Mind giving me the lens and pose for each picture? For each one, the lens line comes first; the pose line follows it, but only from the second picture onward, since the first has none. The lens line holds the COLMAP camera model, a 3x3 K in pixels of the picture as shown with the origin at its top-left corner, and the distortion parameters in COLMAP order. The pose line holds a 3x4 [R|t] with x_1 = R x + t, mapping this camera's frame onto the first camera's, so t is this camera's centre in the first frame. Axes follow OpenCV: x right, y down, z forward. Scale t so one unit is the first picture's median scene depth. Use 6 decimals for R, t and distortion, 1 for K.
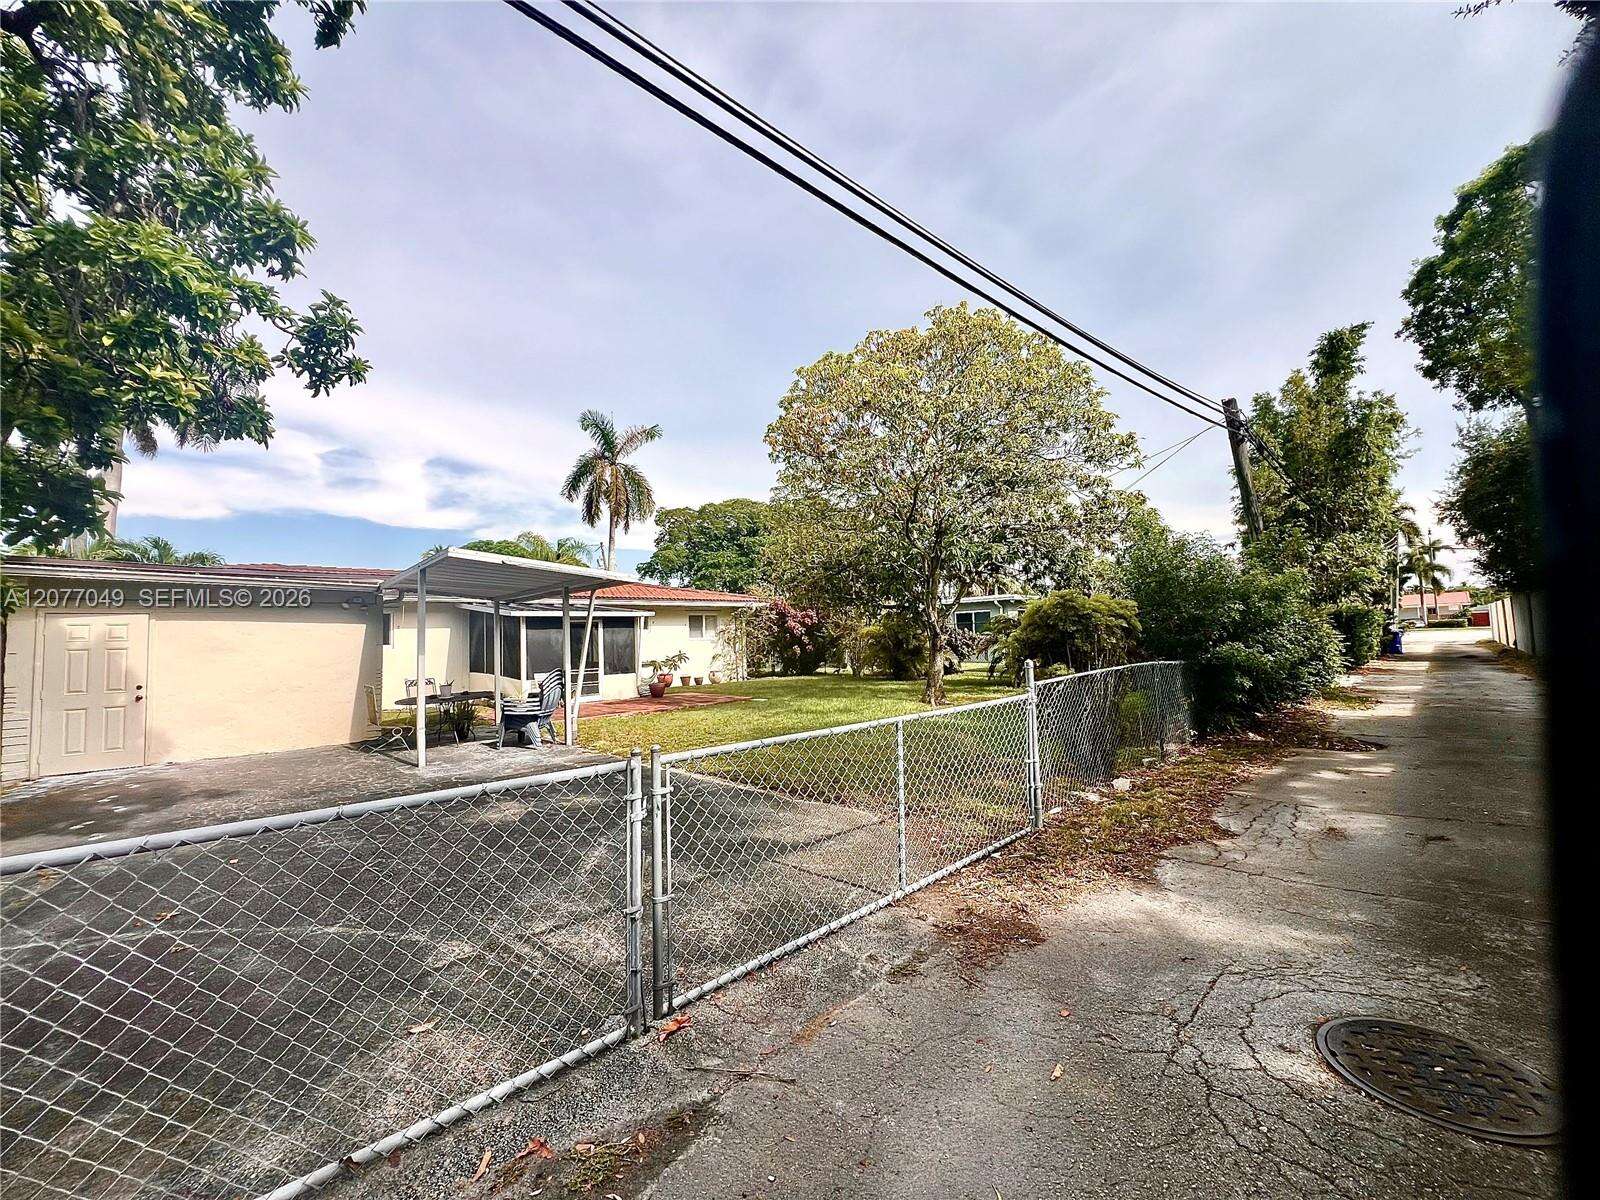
lens RADIAL K [[648.6, 0, 800.0], [0, 648.6, 600.0], [0, 0, 1]] dist [0.000495, 0.000121]
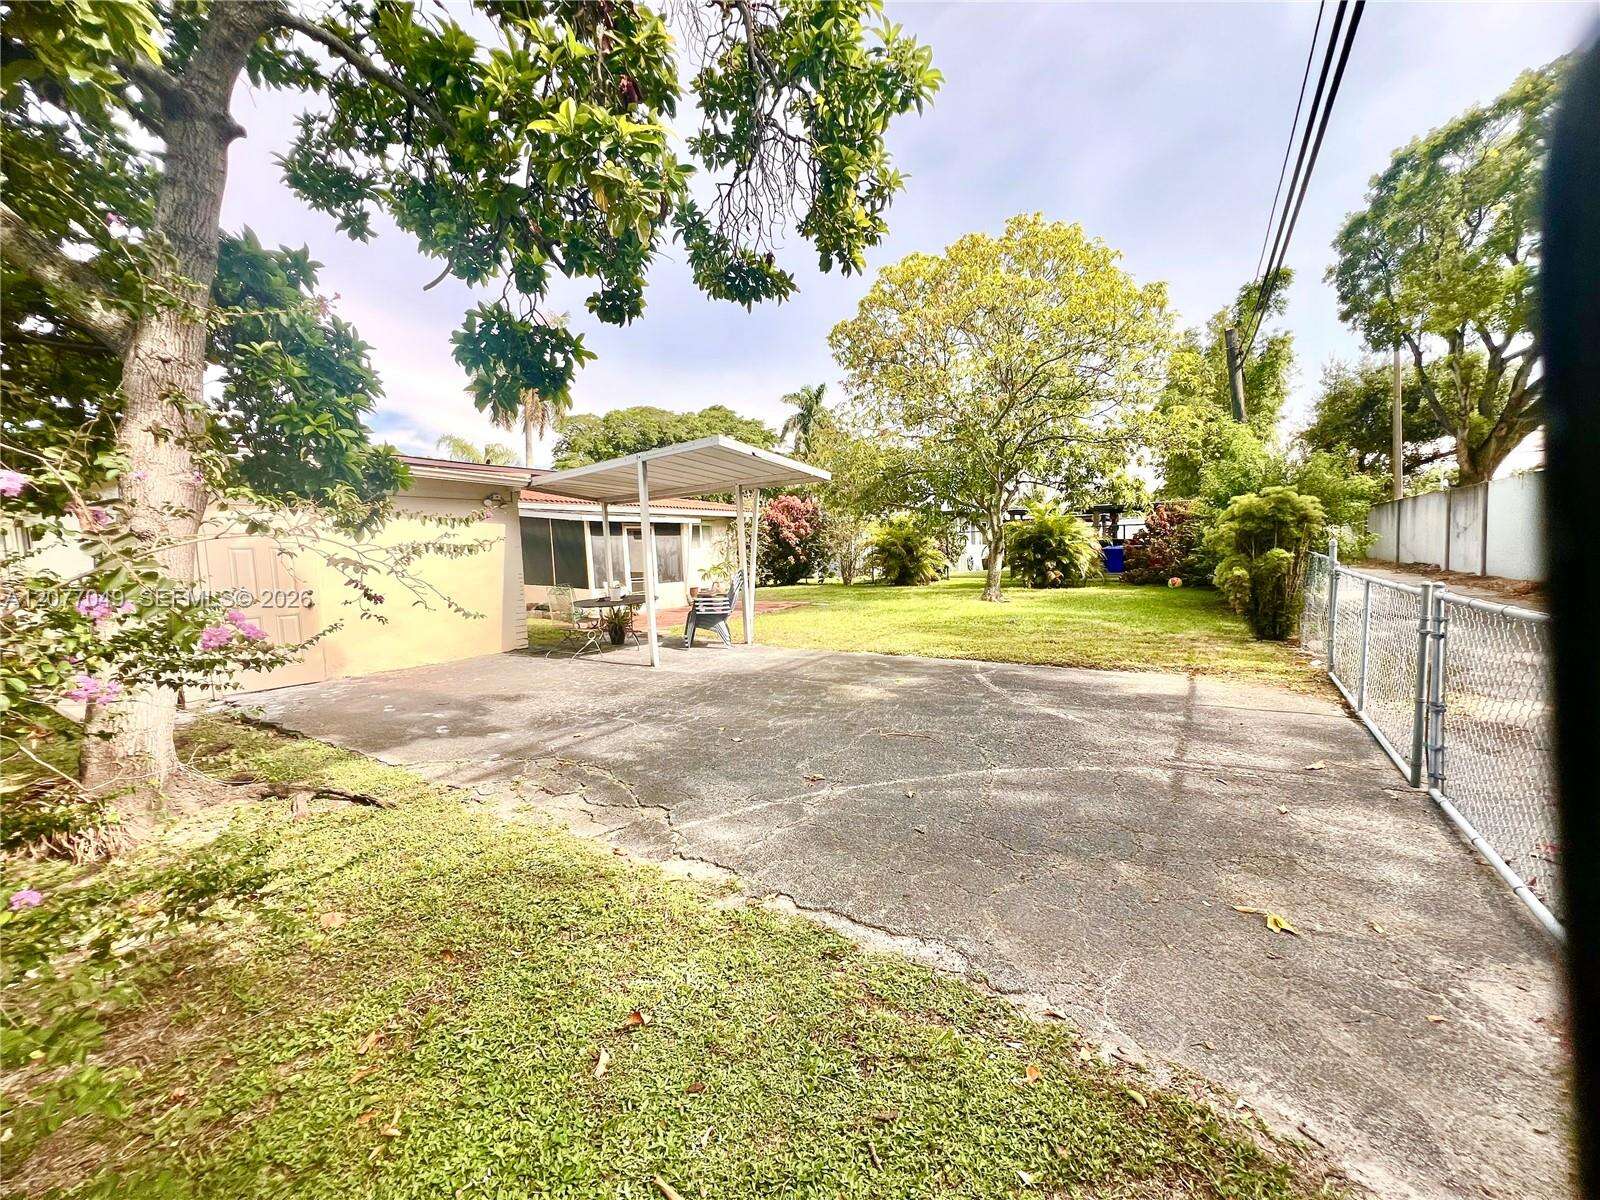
lens RADIAL K [[648.6, 0, 800.0], [0, 648.6, 600.0], [0, 0, 1]] dist [0.000495, 0.000121]
pose [[0.976709, -0.024807, 0.213129, -0.263476], [-0.001827, 0.992297, 0.123869, 0.016802], [-0.214560, -0.121373, 0.969140, 0.007859]]
